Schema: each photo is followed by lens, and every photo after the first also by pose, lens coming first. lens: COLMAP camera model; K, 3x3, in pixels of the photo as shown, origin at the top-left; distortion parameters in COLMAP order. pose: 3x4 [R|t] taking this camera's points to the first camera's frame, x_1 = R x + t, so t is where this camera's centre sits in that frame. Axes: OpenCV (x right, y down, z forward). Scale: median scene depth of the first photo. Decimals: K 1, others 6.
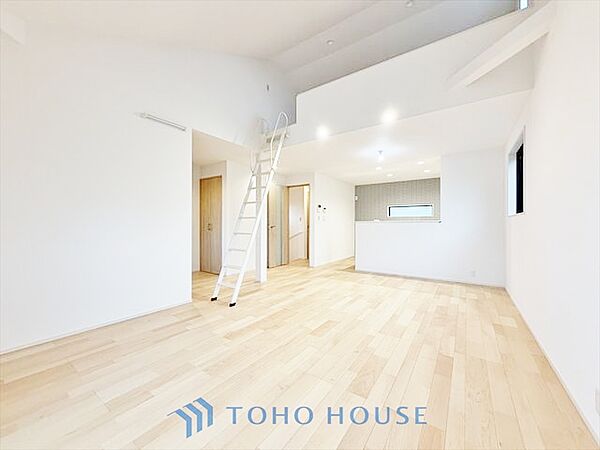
lens RADIAL K [[239.5, 0, 300.0], [0, 239.5, 225.0], [0, 0, 1]] dist [-0.001375, -0.000173]
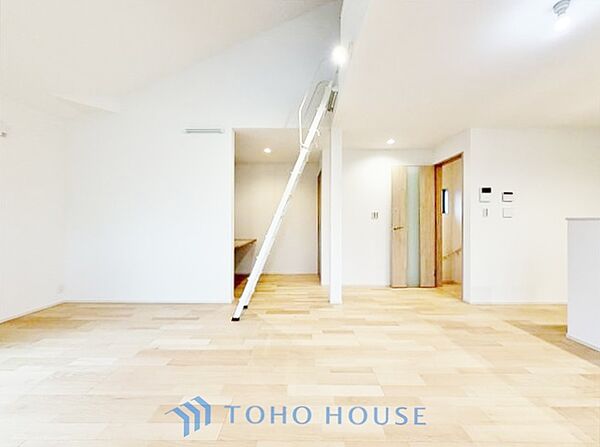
lens RADIAL K [[239.5, 0, 300.0], [0, 239.5, 223.5], [0, 0, 1]] dist [-0.001375, -0.000173]
pose [[0.569047, -0.002189, -0.822302, 0.517158], [-0.002004, 0.999990, -0.004049, -0.004824], [0.822302, 0.003952, 0.569037, 0.658667]]
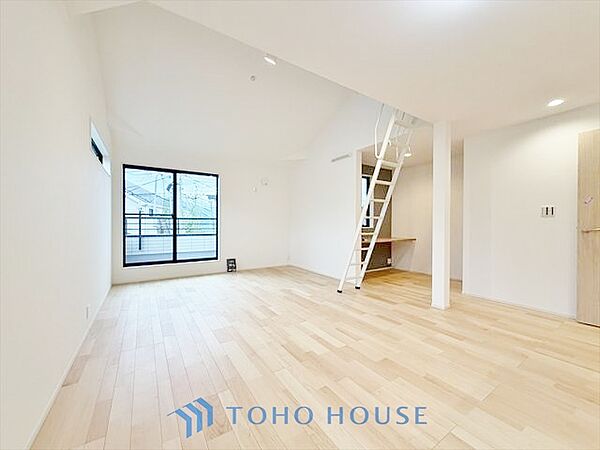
lens RADIAL K [[239.5, 0, 300.0], [0, 239.5, 225.0], [0, 0, 1]] dist [-0.001375, -0.000173]
pose [[-0.374546, 0.005172, -0.927194, 0.856446], [-0.001201, 0.999981, 0.006064, -0.008895], [0.927208, 0.003385, -0.374532, 1.189559]]
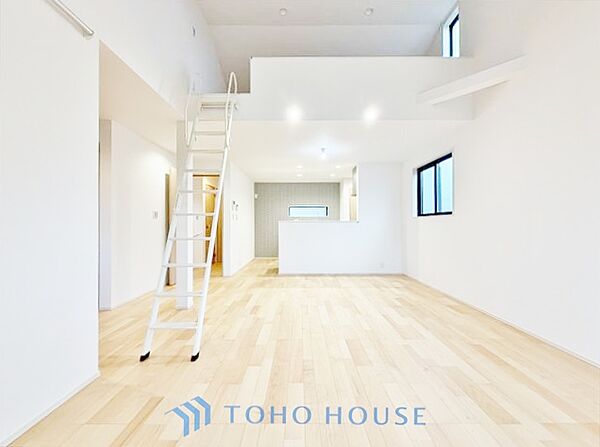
lens RADIAL K [[240.3, 0, 300.0], [0, 240.3, 223.5], [0, 0, 1]] dist [-0.002050, -0.000278]
pose [[0.819985, -0.000580, 0.572384, -0.386995], [0.003699, 0.999984, -0.004286, -0.001412], [-0.572373, 0.005631, 0.819974, 0.324961]]
